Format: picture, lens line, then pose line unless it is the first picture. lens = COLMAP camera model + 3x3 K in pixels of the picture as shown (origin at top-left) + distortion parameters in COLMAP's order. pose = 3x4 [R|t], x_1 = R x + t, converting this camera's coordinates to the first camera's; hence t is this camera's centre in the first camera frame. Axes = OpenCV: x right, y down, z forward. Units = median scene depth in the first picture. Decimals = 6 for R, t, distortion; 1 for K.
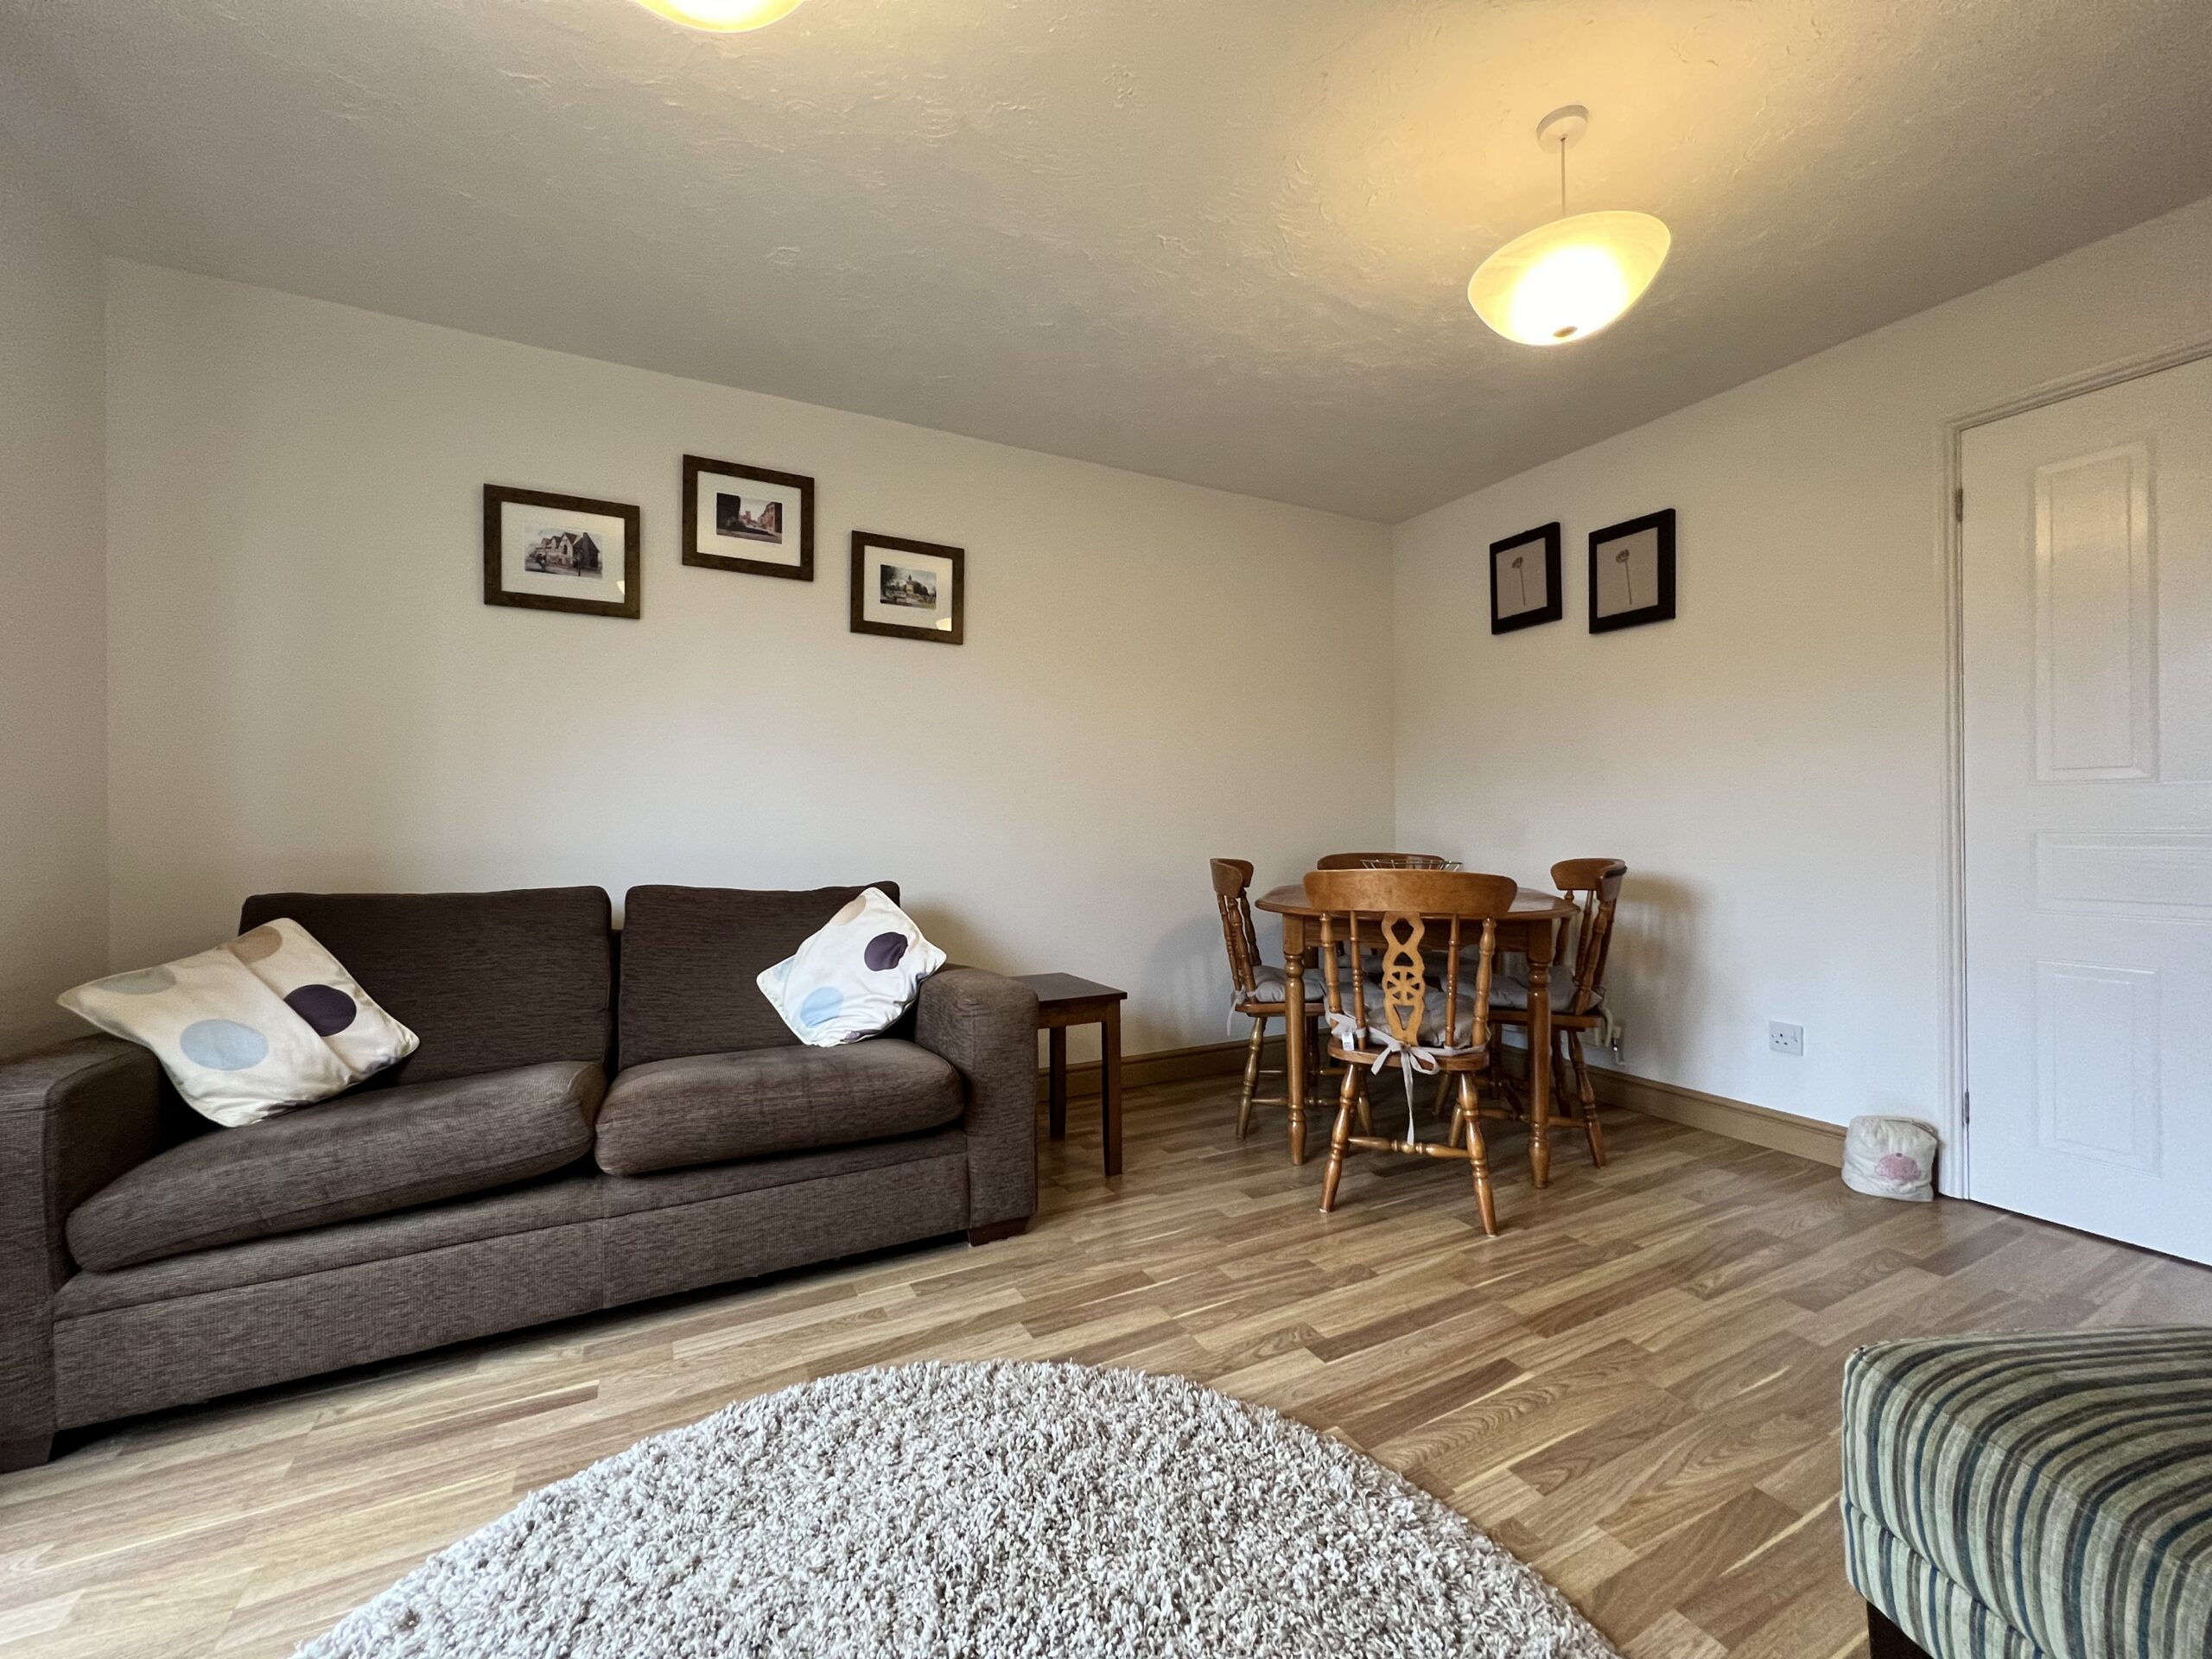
lens RADIAL K [[881.4, 0, 1100.3], [0, 881.4, 831.1], [0, 0, 1]] dist [-0.001044, 0.000270]
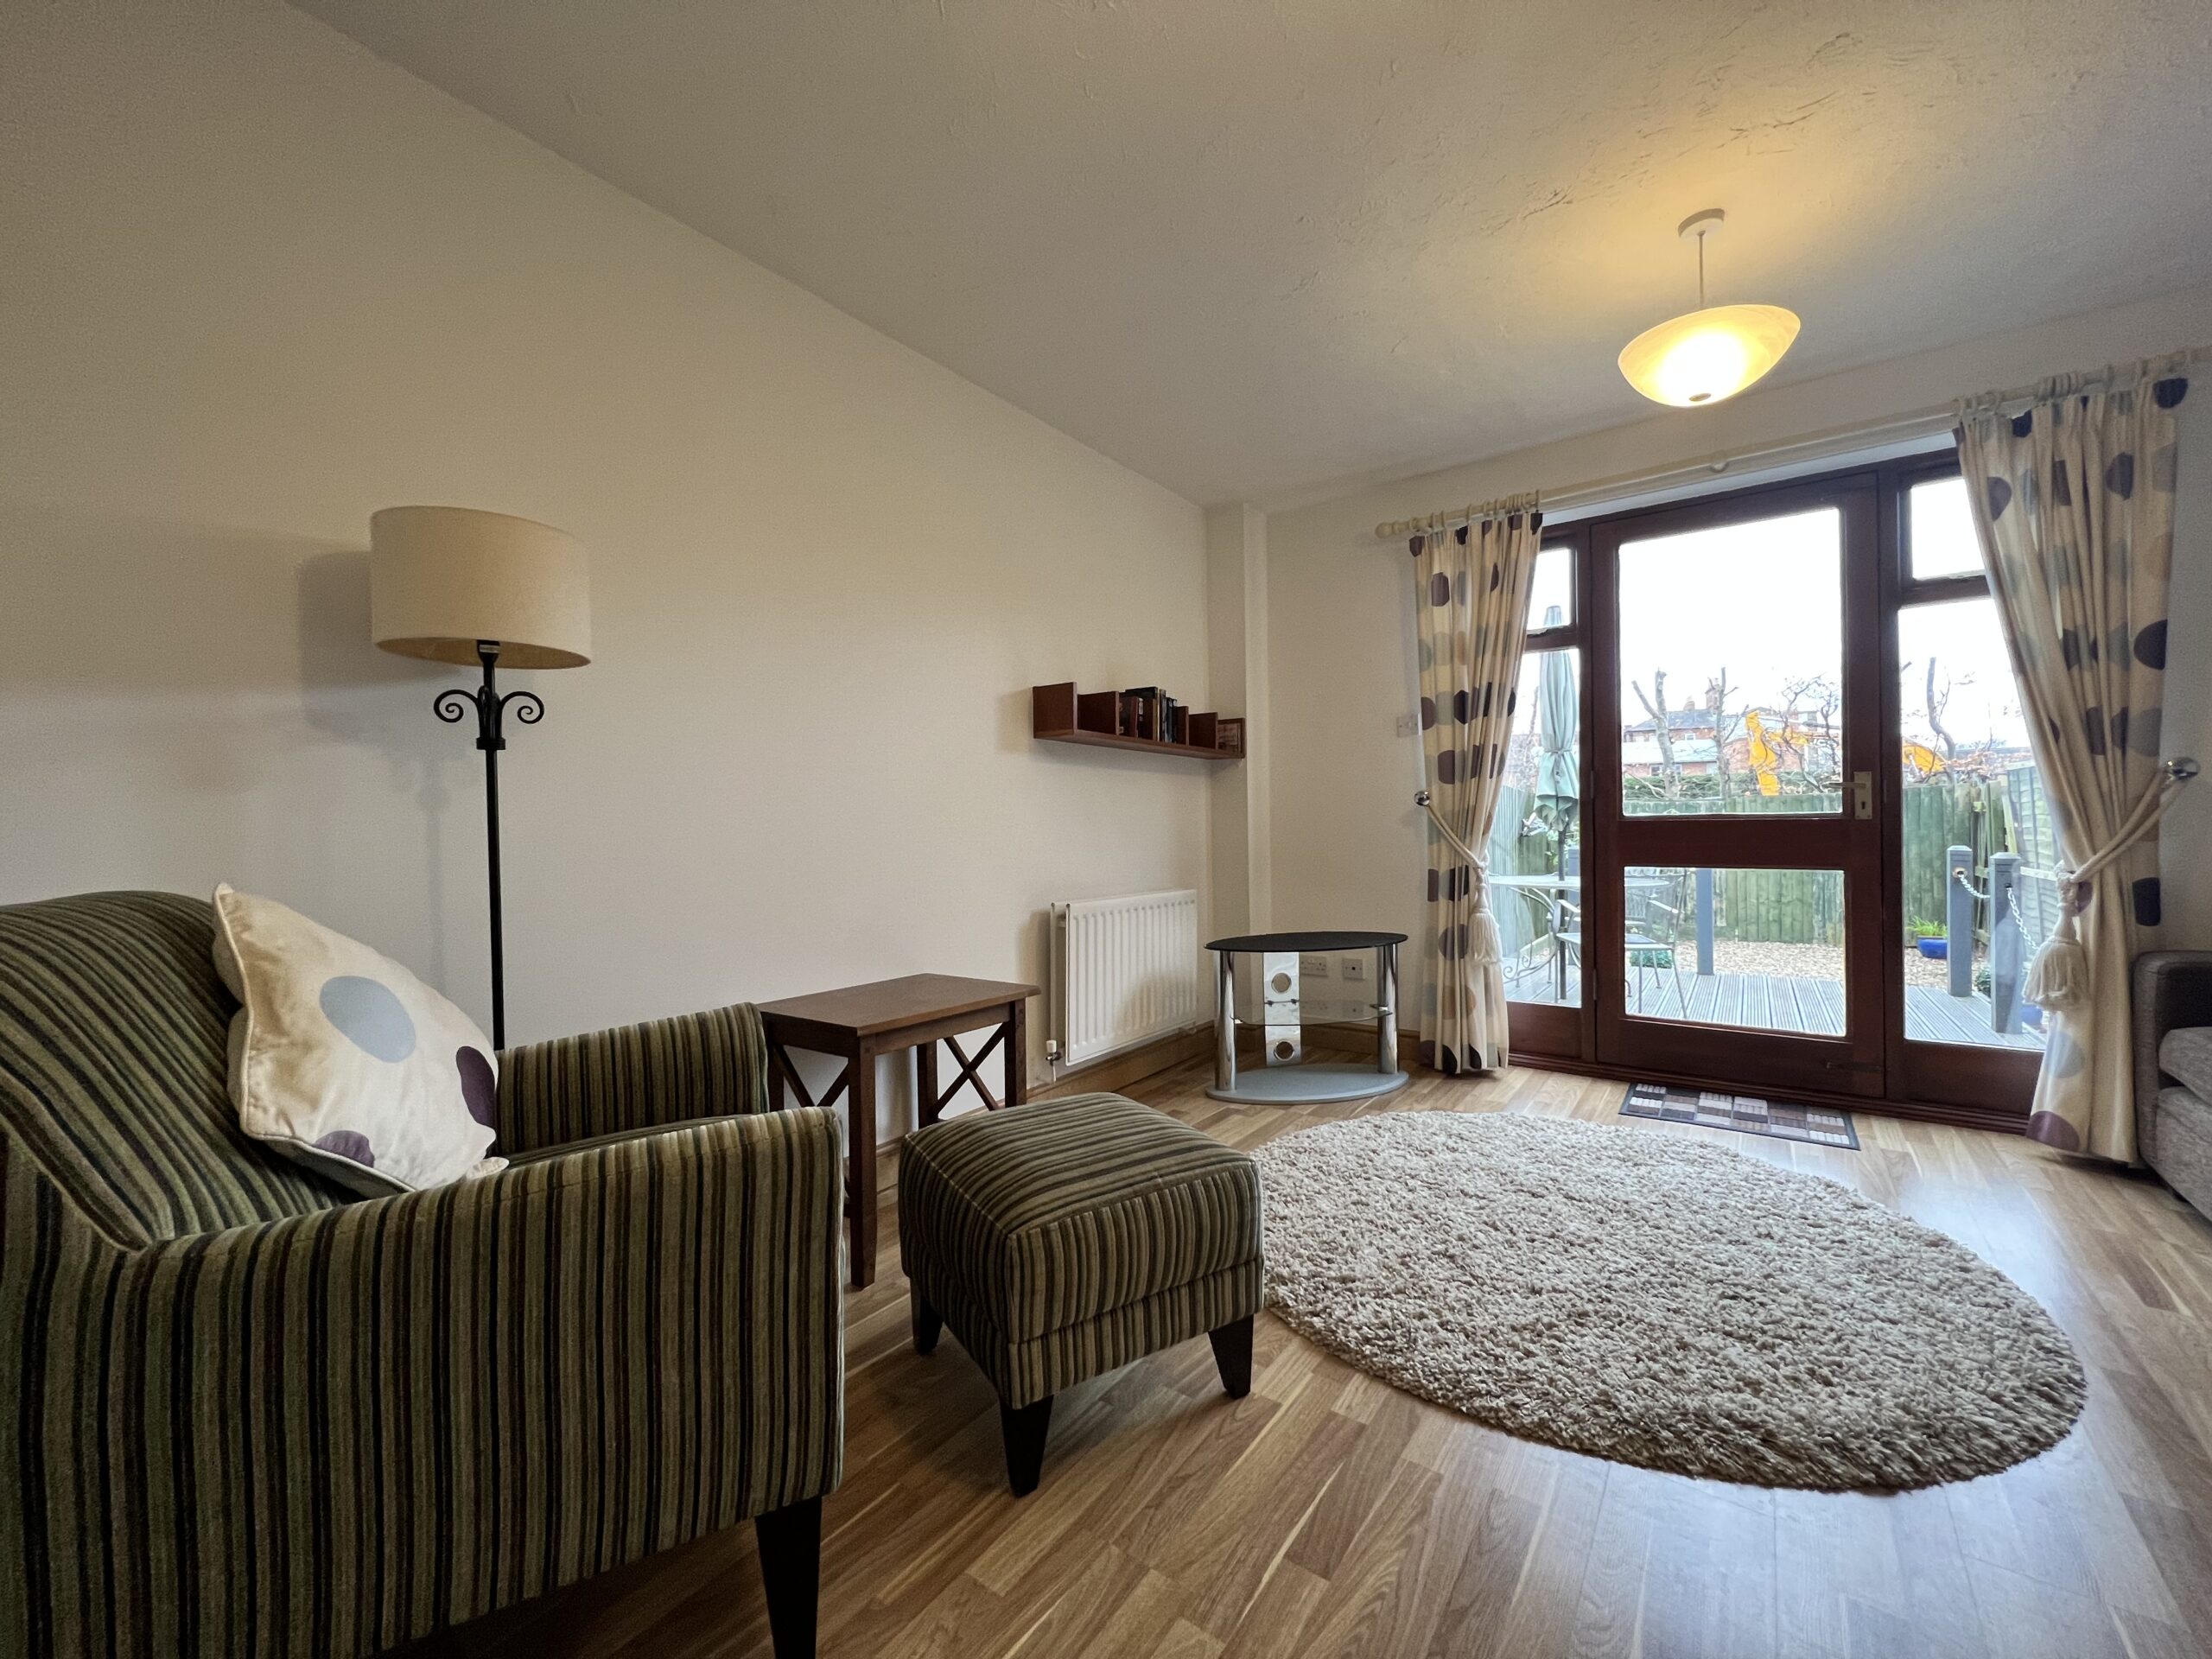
lens RADIAL K [[881.4, 0, 1106.3], [0, 881.4, 826.3], [0, 0, 1]] dist [-0.001044, 0.000270]
pose [[-0.900249, 0.020874, -0.434875, 0.697842], [0.020842, 0.999771, 0.004843, -0.003515], [0.434877, -0.004704, -0.900478, 0.907631]]
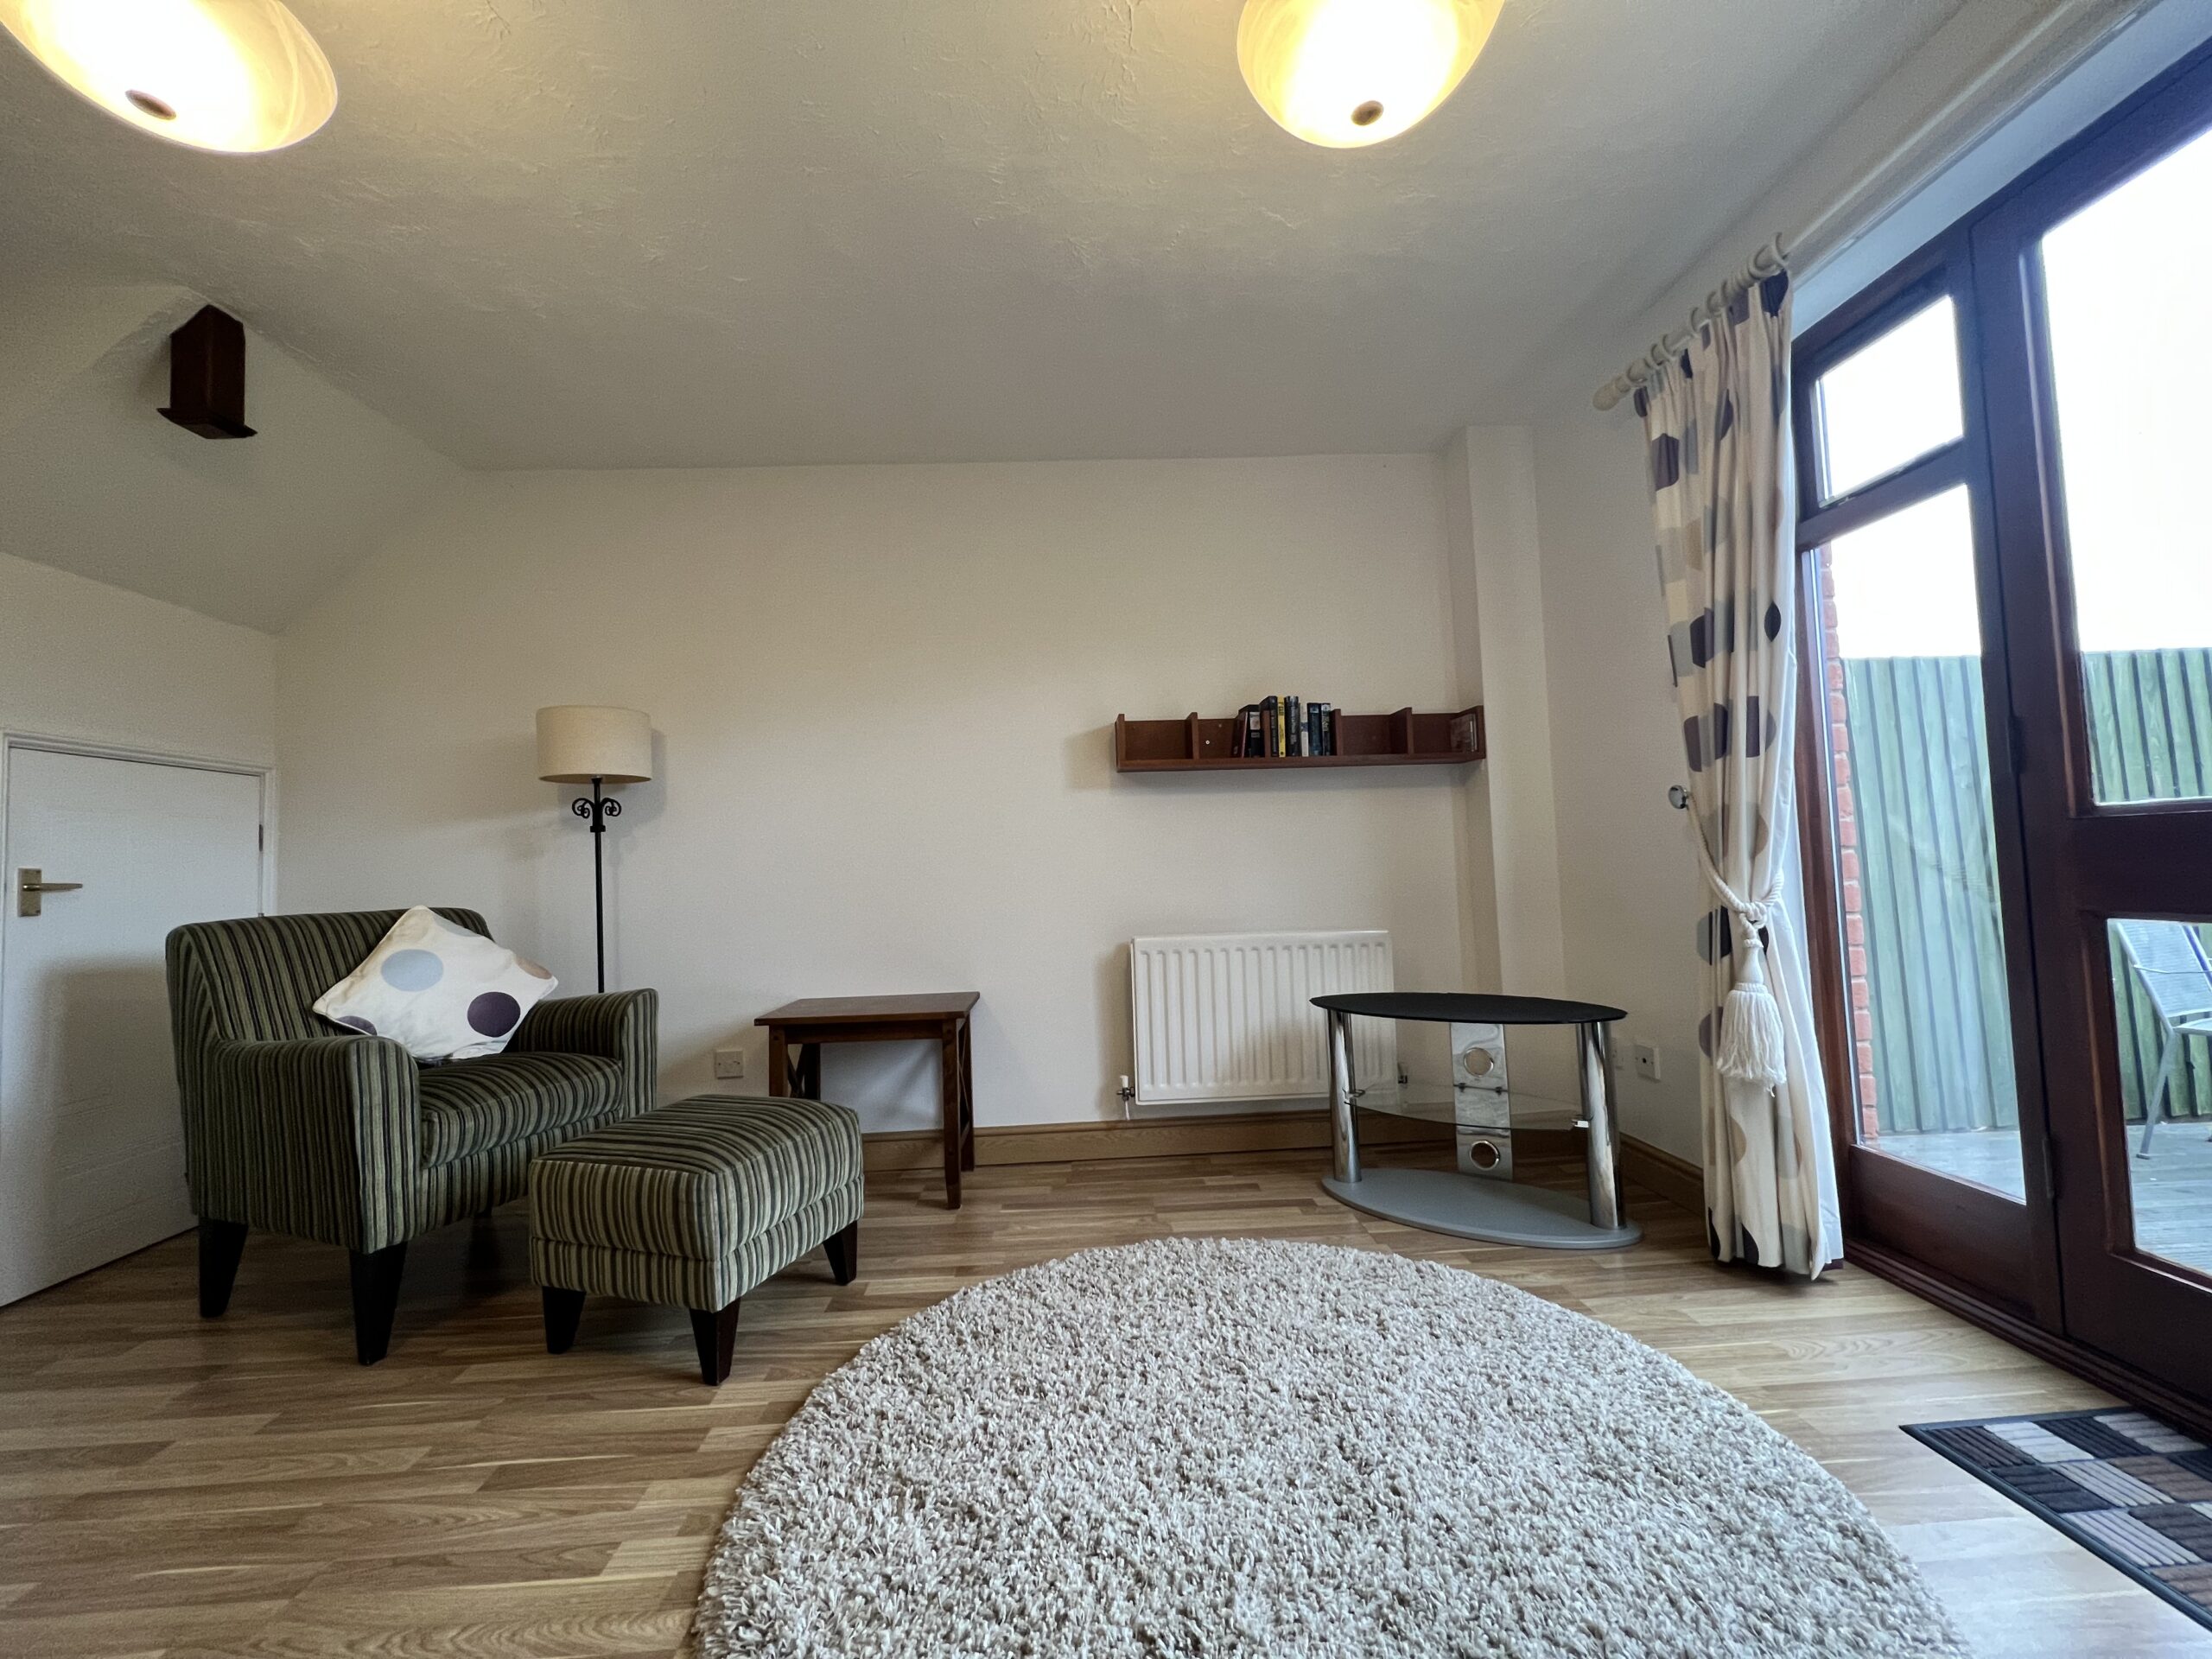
lens RADIAL K [[881.4, 0, 1101.5], [0, 881.4, 827.9], [0, 0, 1]] dist [-0.001044, 0.000270]
pose [[-0.902887, 0.063906, 0.425102, -0.238365], [0.046242, 0.997589, -0.051754, 0.018376], [-0.427384, -0.027070, -0.903665, 0.891923]]
